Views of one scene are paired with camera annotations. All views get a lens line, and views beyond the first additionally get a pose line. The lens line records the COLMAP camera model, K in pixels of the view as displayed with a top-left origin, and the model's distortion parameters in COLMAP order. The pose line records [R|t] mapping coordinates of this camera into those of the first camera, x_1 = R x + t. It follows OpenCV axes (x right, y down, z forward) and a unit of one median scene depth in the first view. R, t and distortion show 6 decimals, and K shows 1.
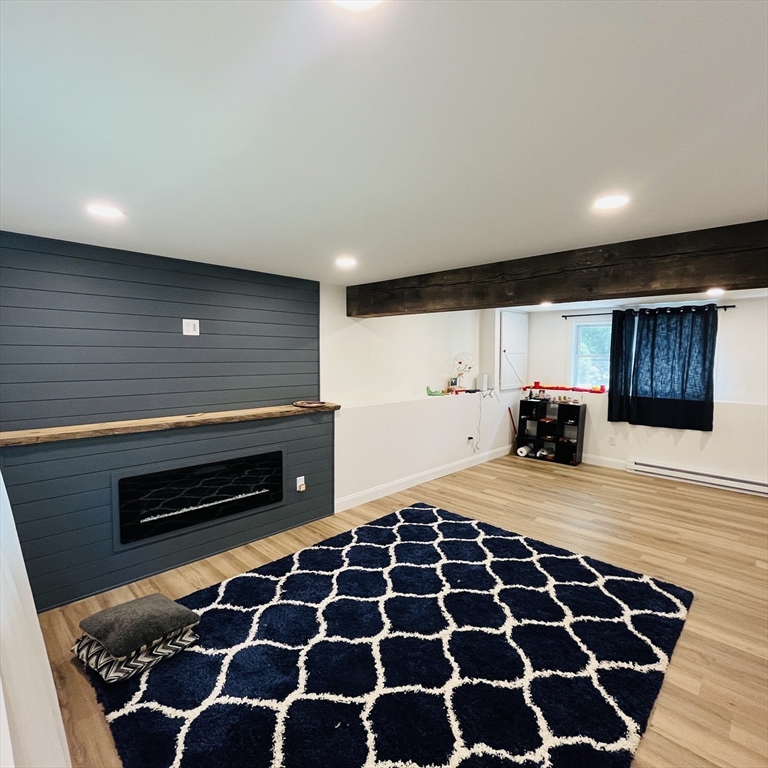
lens RADIAL K [[418.7, 0, 382.2], [0, 418.7, 383.3], [0, 0, 1]] dist [-0.002062, -0.001745]
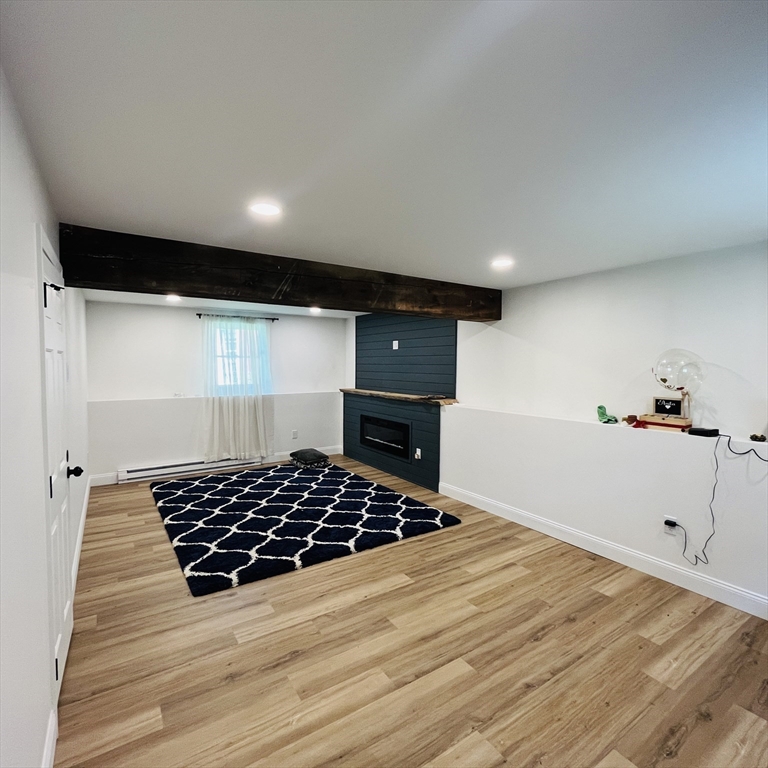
lens RADIAL K [[418.7, 0, 382.2], [0, 418.7, 383.3], [0, 0, 1]] dist [-0.002062, -0.001745]
pose [[-0.214925, 0.033433, -0.976058, 1.161038], [-0.076956, 0.995727, 0.051052, -0.048519], [0.973594, 0.086086, -0.211434, 1.166340]]
